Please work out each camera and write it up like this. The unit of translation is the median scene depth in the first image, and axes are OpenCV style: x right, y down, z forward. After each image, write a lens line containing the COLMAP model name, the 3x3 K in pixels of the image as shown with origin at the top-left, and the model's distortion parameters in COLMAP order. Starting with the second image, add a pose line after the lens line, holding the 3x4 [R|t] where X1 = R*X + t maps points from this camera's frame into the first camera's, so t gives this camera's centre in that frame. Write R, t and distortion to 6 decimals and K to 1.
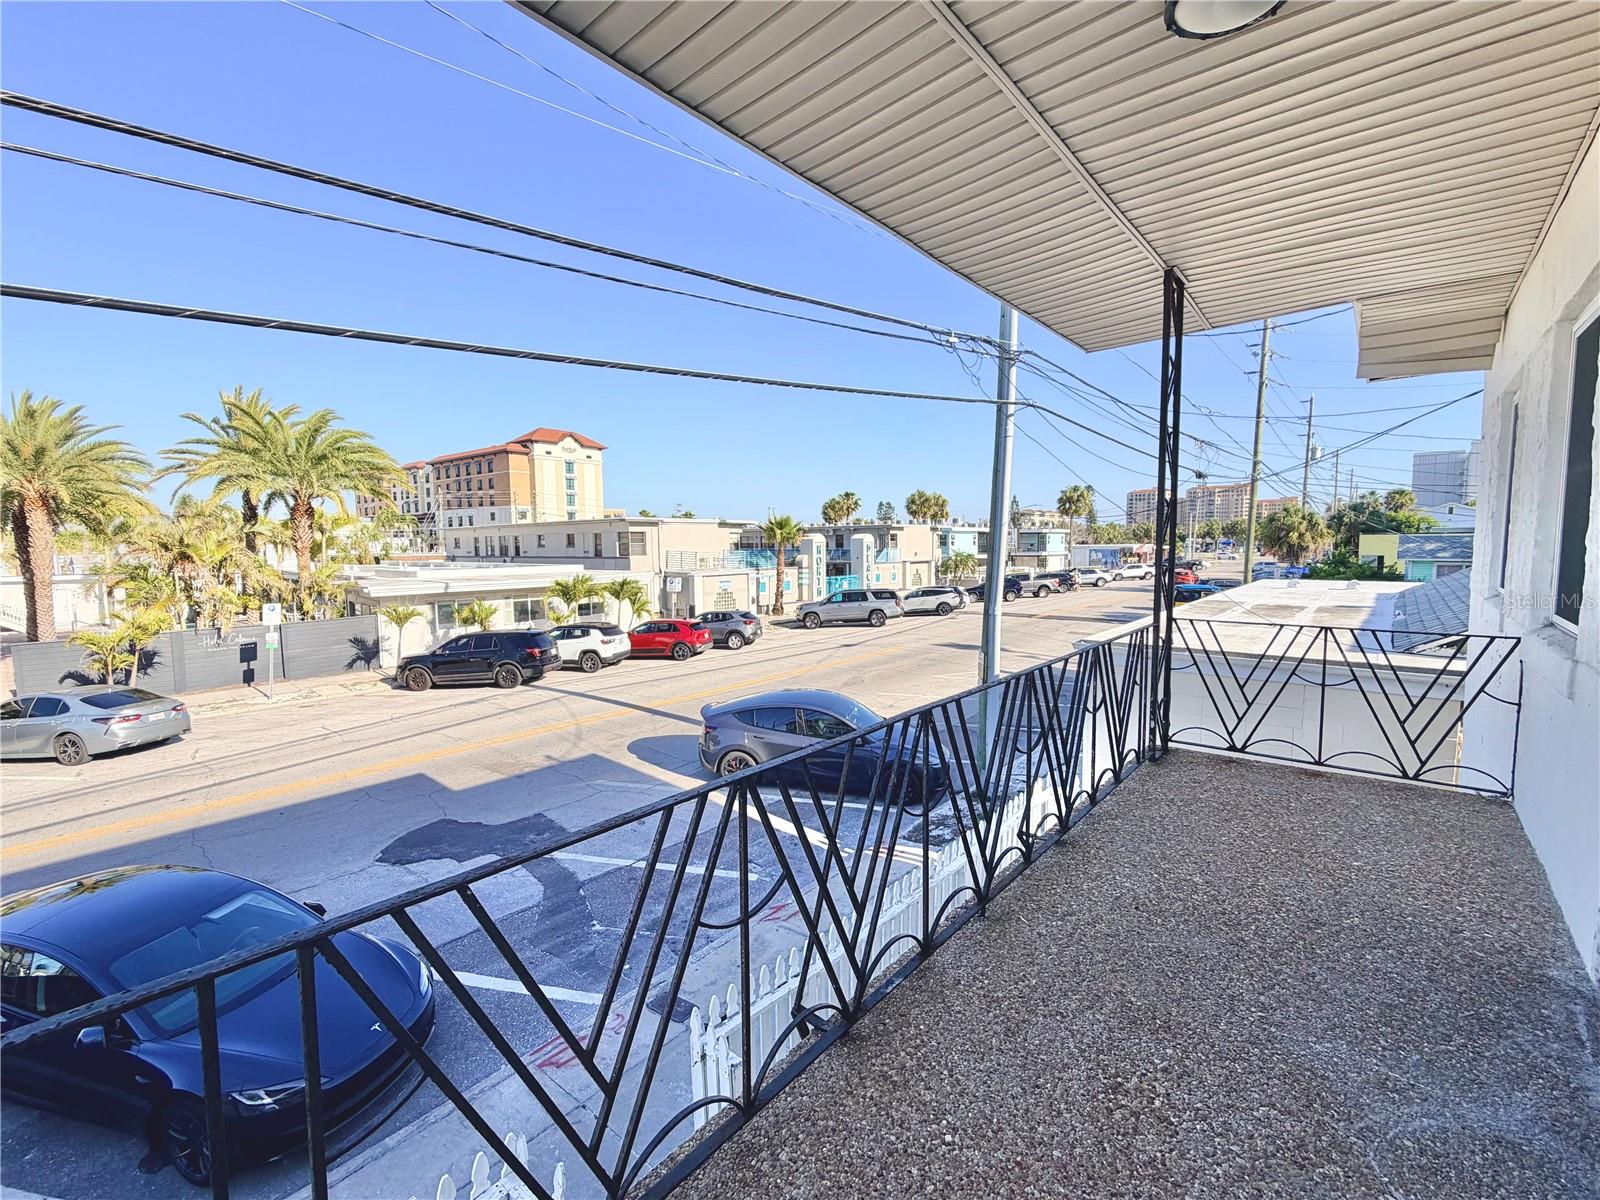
lens RADIAL K [[688.4, 0, 792.1], [0, 688.4, 603.7], [0, 0, 1]] dist [0.002437, -0.000223]
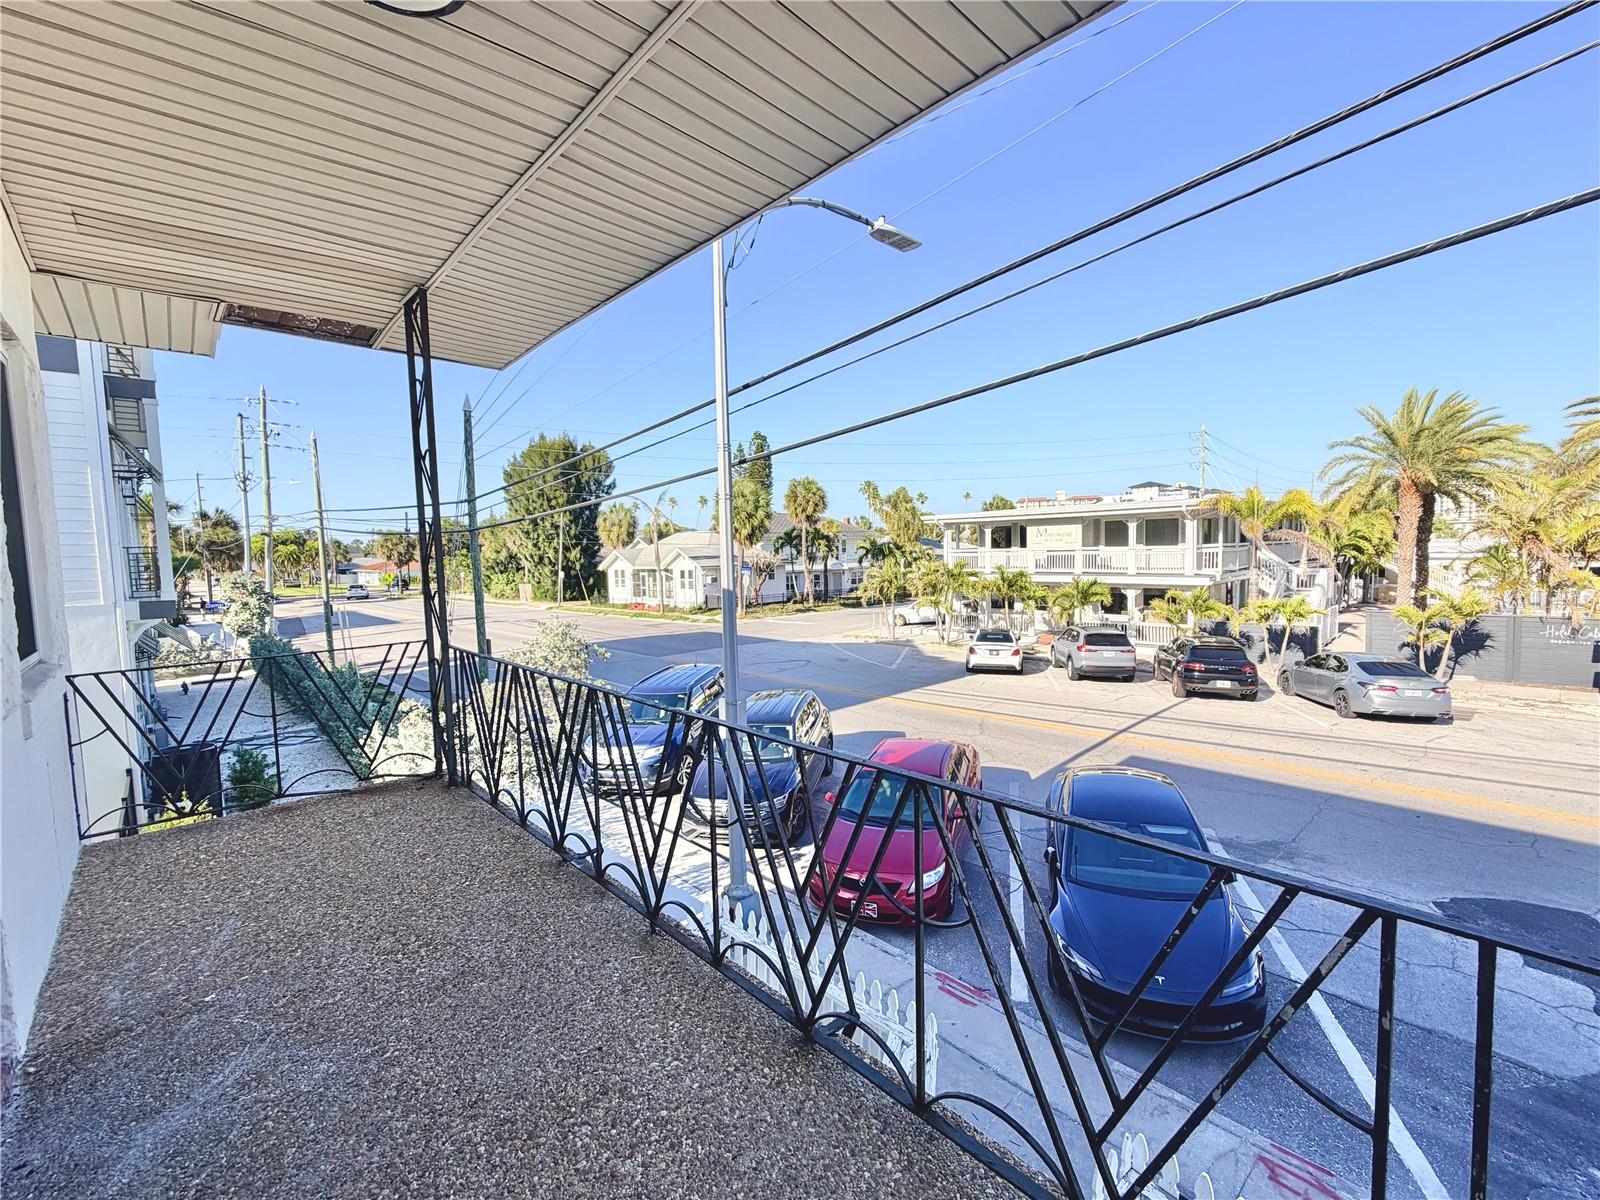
lens RADIAL K [[688.4, 0, 808.3], [0, 688.4, 591.7], [0, 0, 1]] dist [0.002437, -0.000223]
pose [[-0.120254, 0.076449, -0.989795, 0.229515], [-0.058809, 0.994731, 0.083975, -0.023977], [0.991000, 0.068307, -0.115125, 0.250213]]
